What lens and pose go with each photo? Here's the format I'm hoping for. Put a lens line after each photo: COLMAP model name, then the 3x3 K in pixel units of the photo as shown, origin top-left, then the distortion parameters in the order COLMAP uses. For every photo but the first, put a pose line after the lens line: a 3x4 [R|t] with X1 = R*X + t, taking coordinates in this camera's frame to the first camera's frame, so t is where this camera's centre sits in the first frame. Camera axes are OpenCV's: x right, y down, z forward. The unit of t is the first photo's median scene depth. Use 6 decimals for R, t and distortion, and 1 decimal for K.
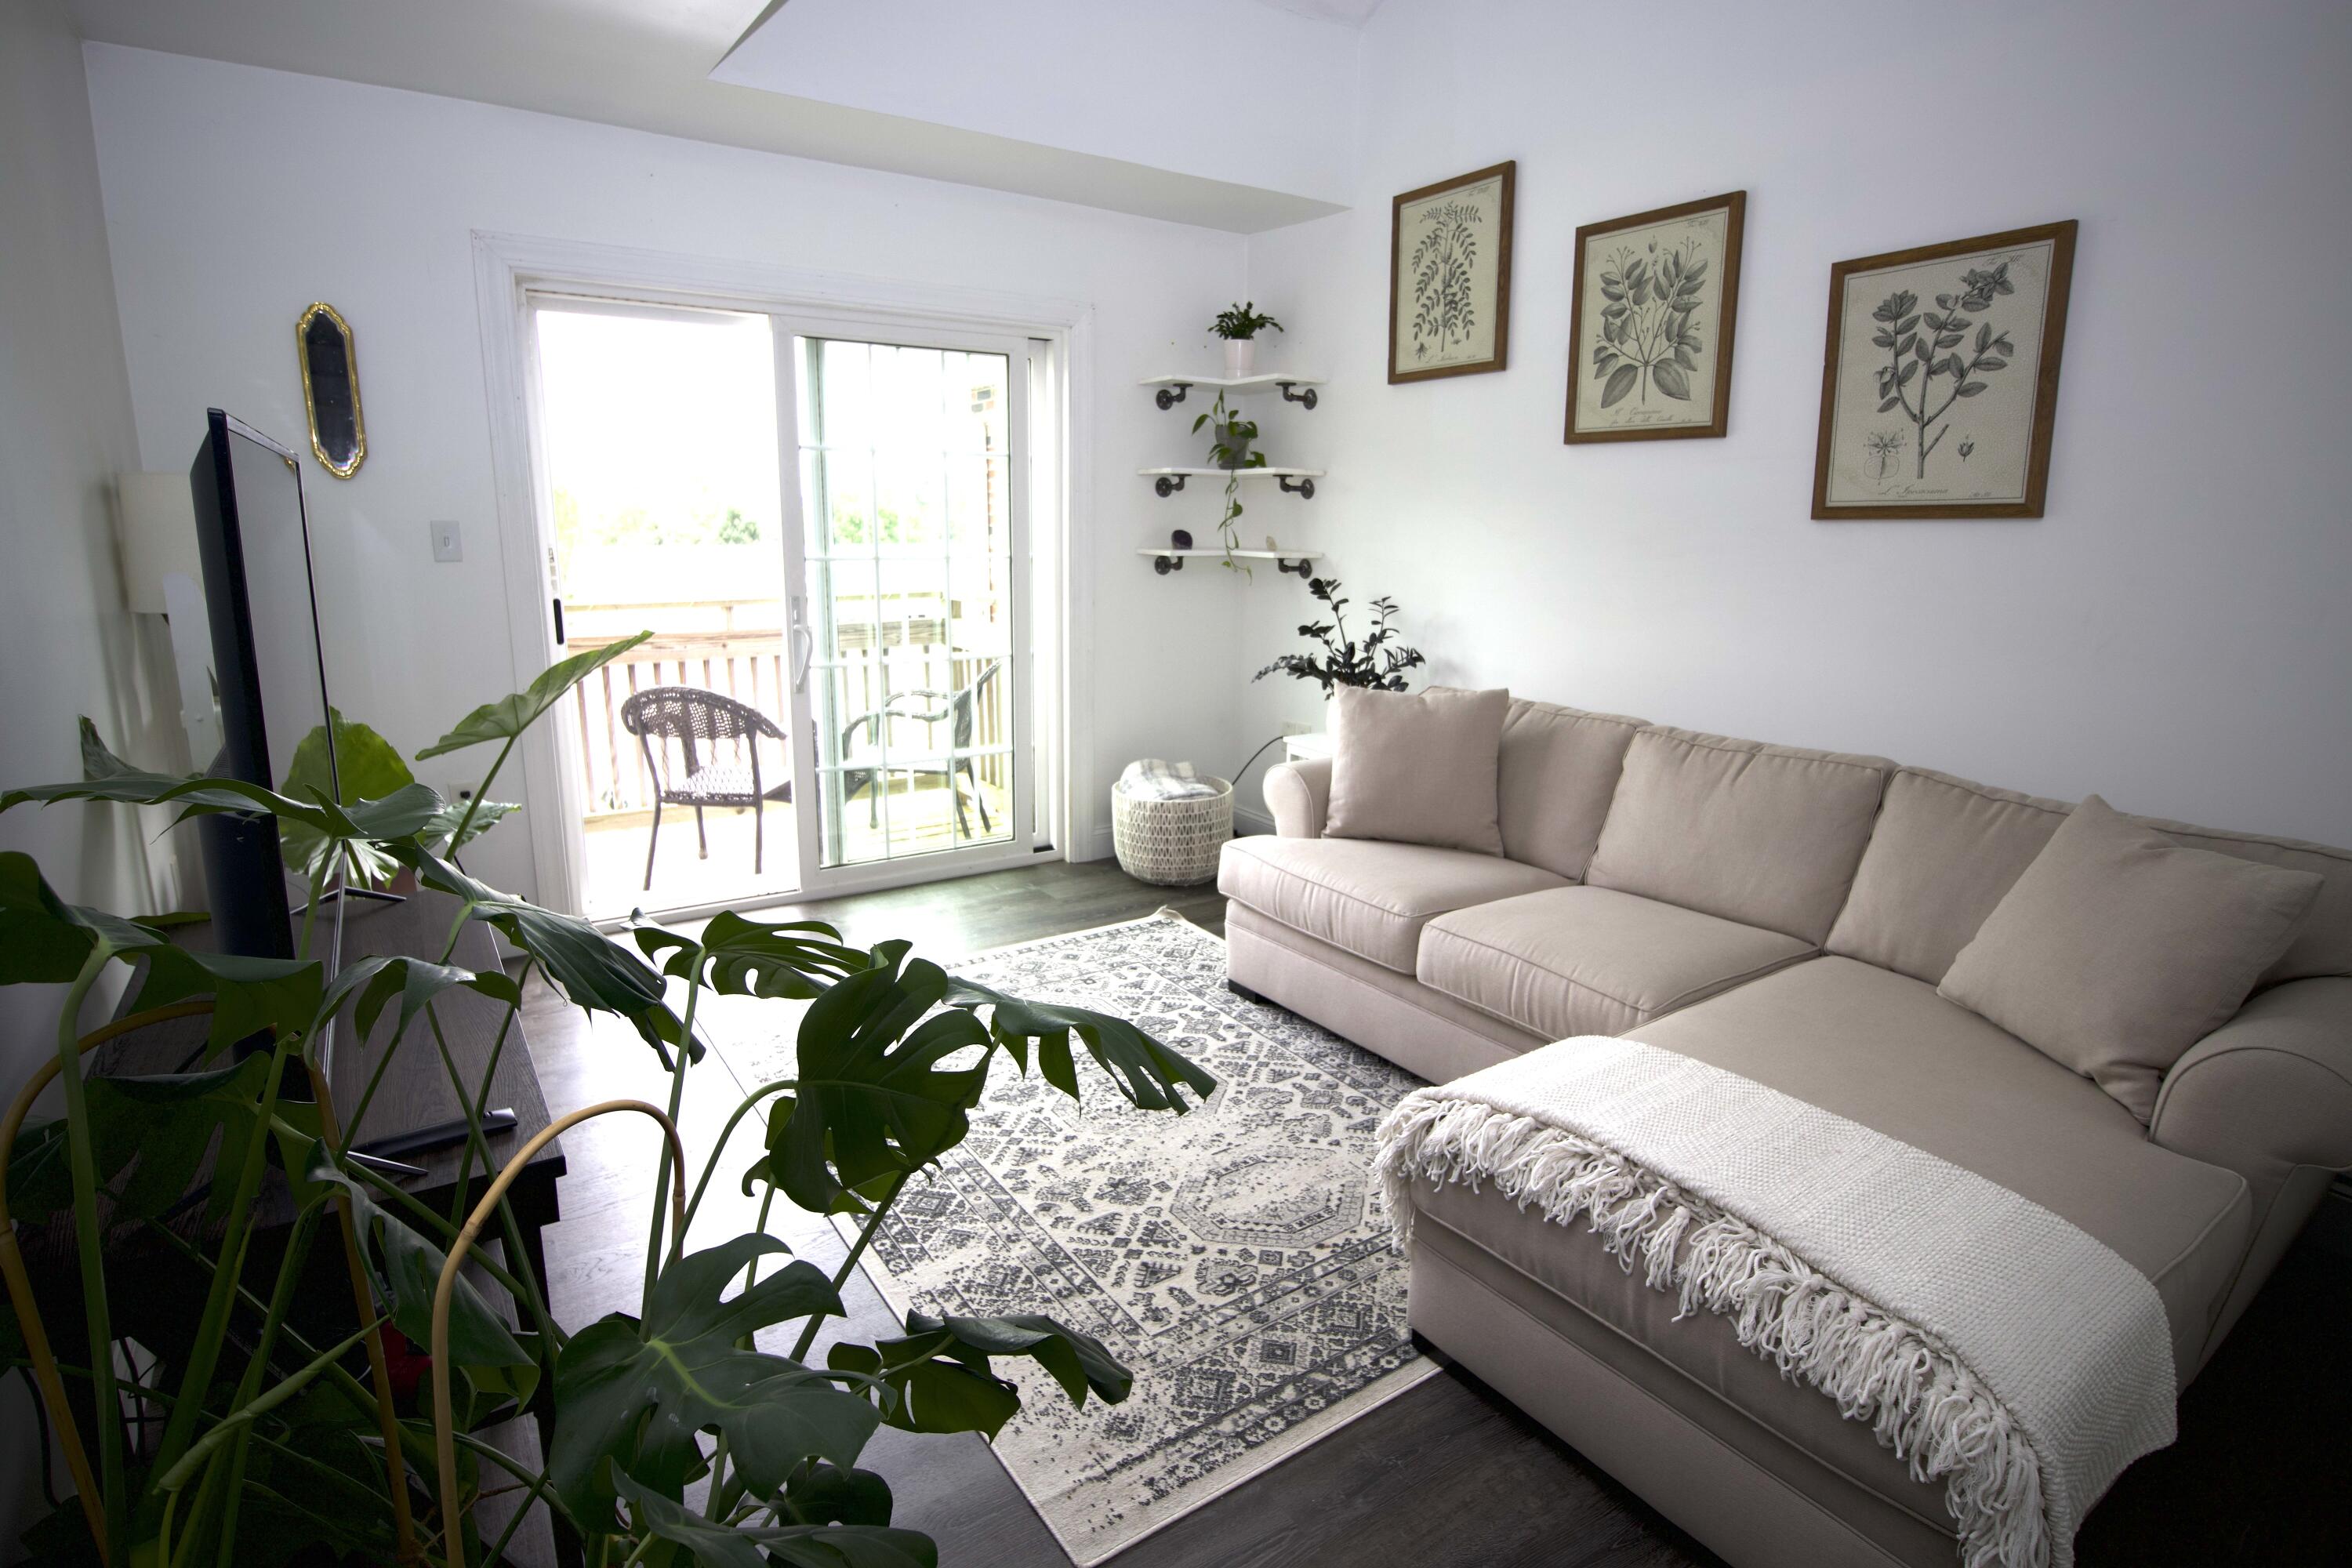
lens RADIAL K [[1201.7, 0, 1184.7], [0, 1201.7, 761.2], [0, 0, 1]] dist [-0.030974, 0.005155]
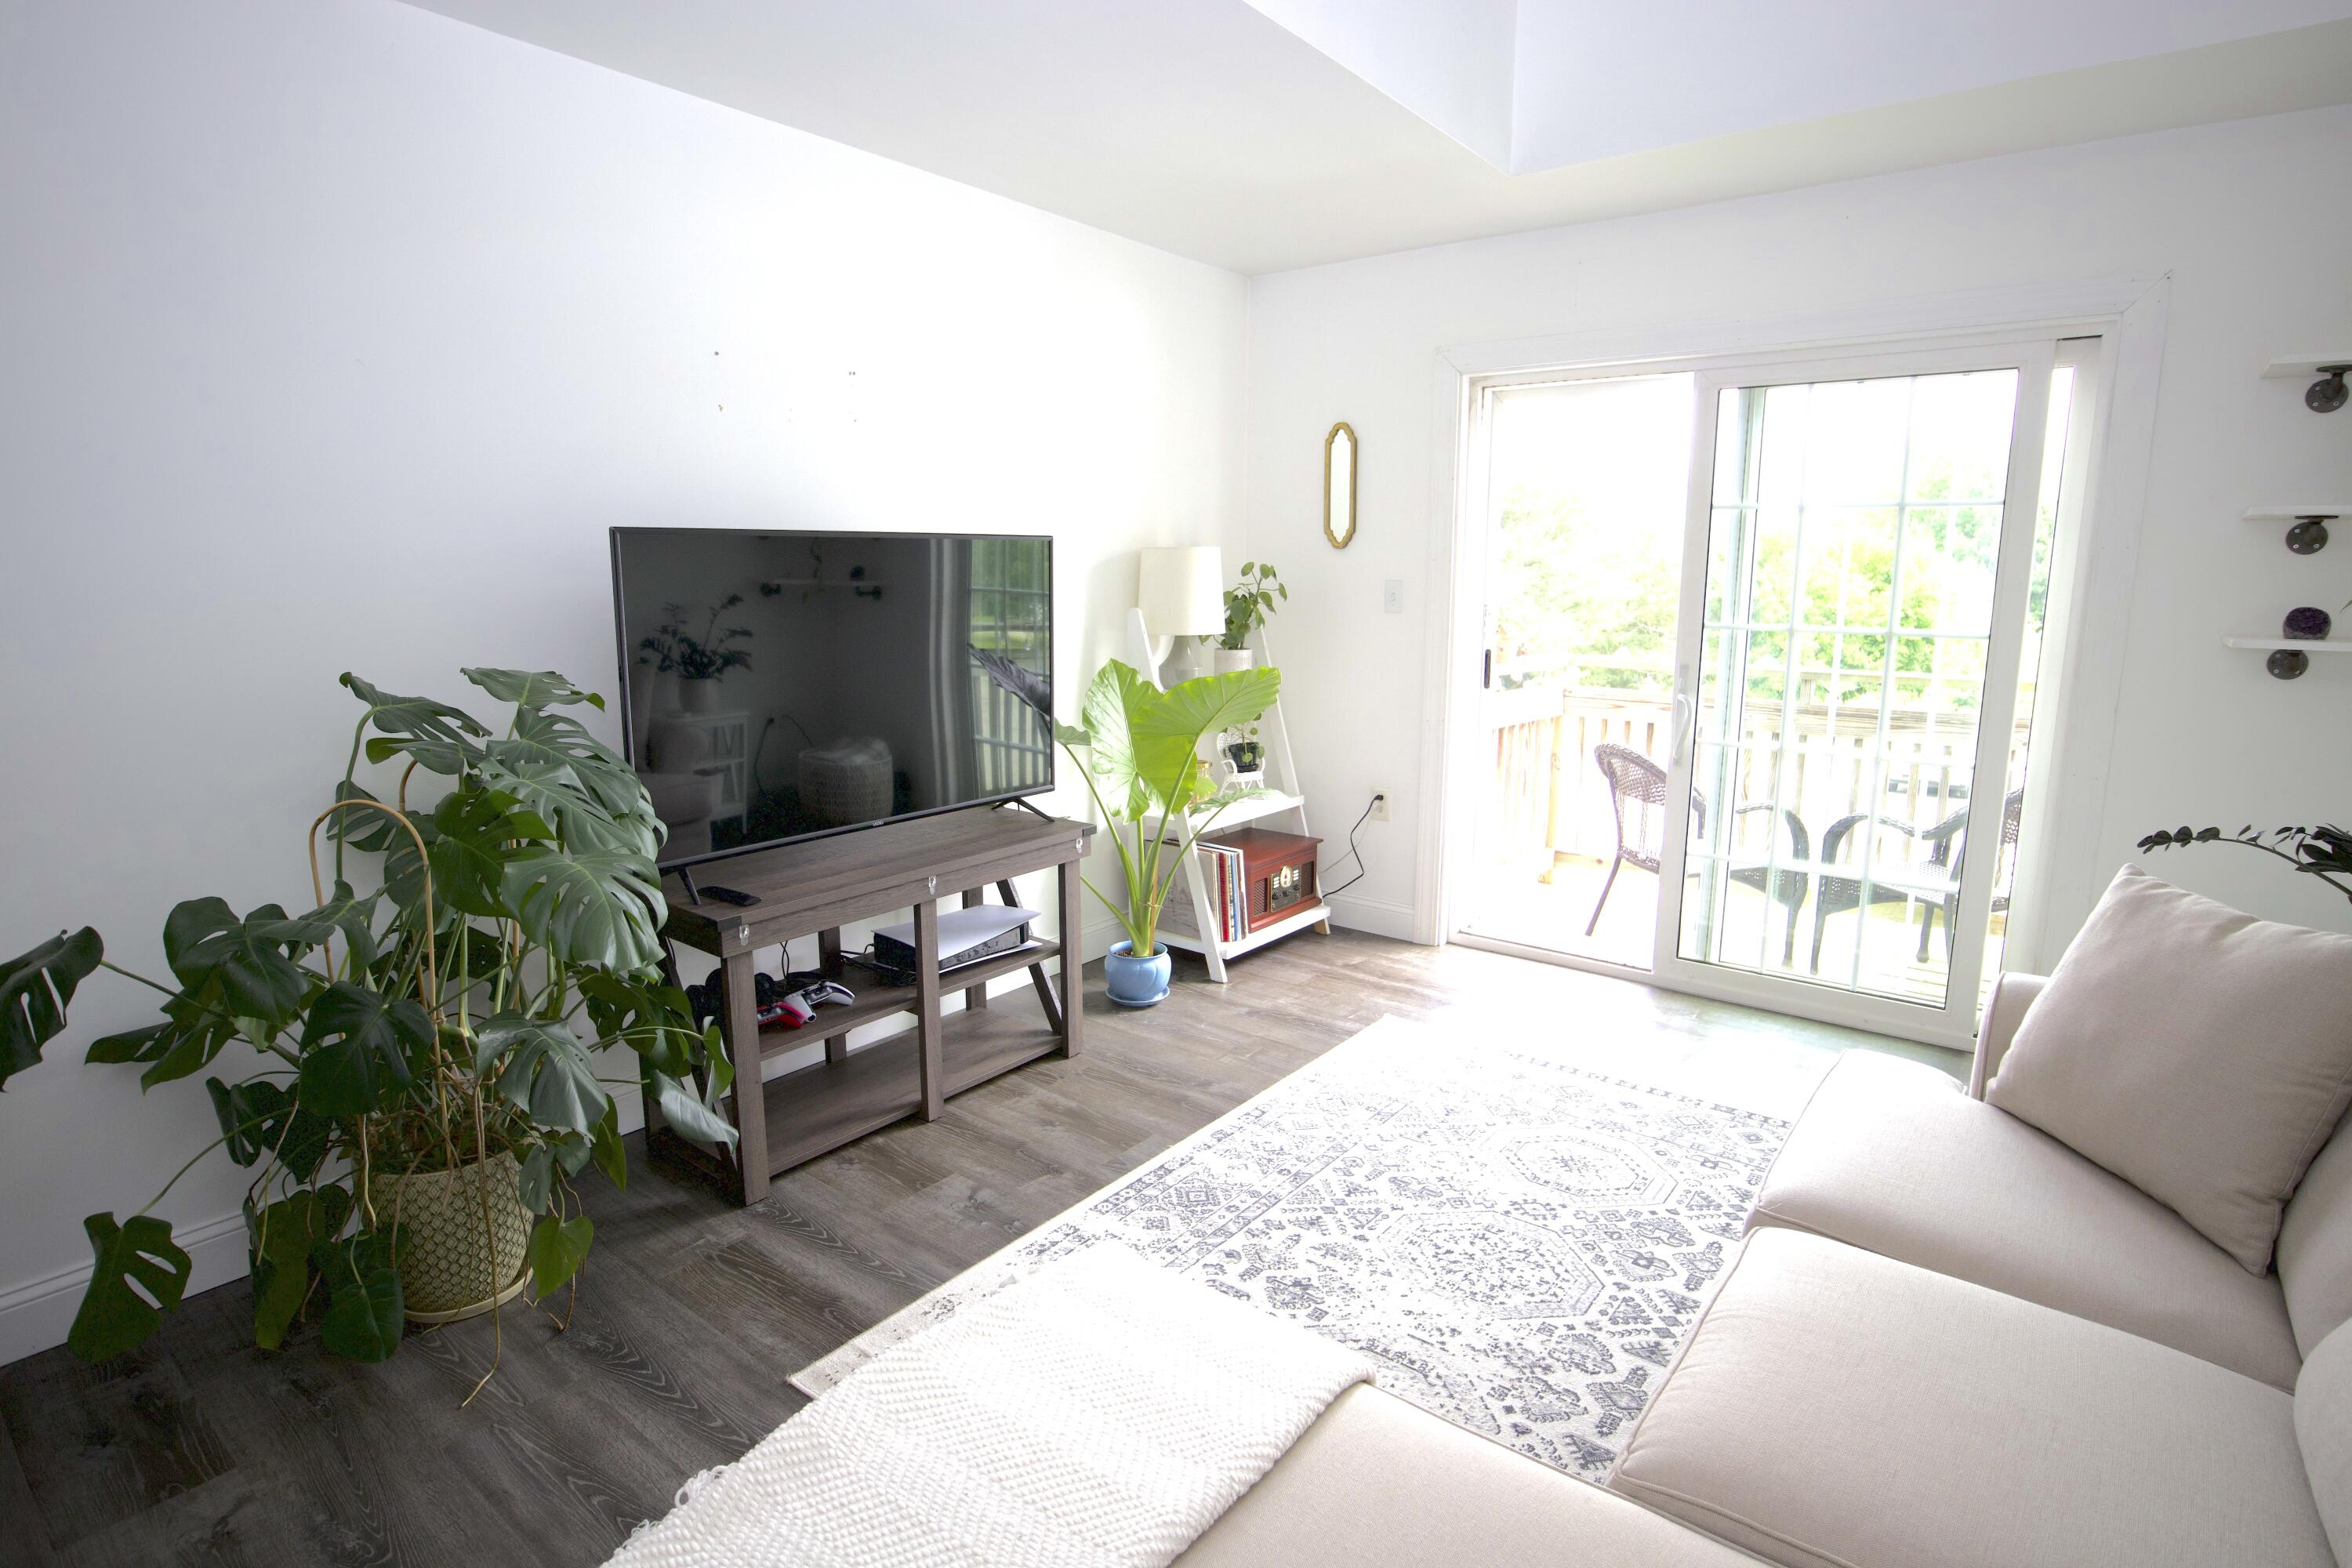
lens RADIAL K [[1201.7, 0, 1204.4], [0, 1201.7, 780.3], [0, 0, 1]] dist [-0.030974, 0.005155]
pose [[0.314575, 0.151967, -0.936989, 0.583658], [-0.197009, 0.976060, 0.092162, -0.079056], [0.928563, 0.155604, 0.336983, 0.447518]]
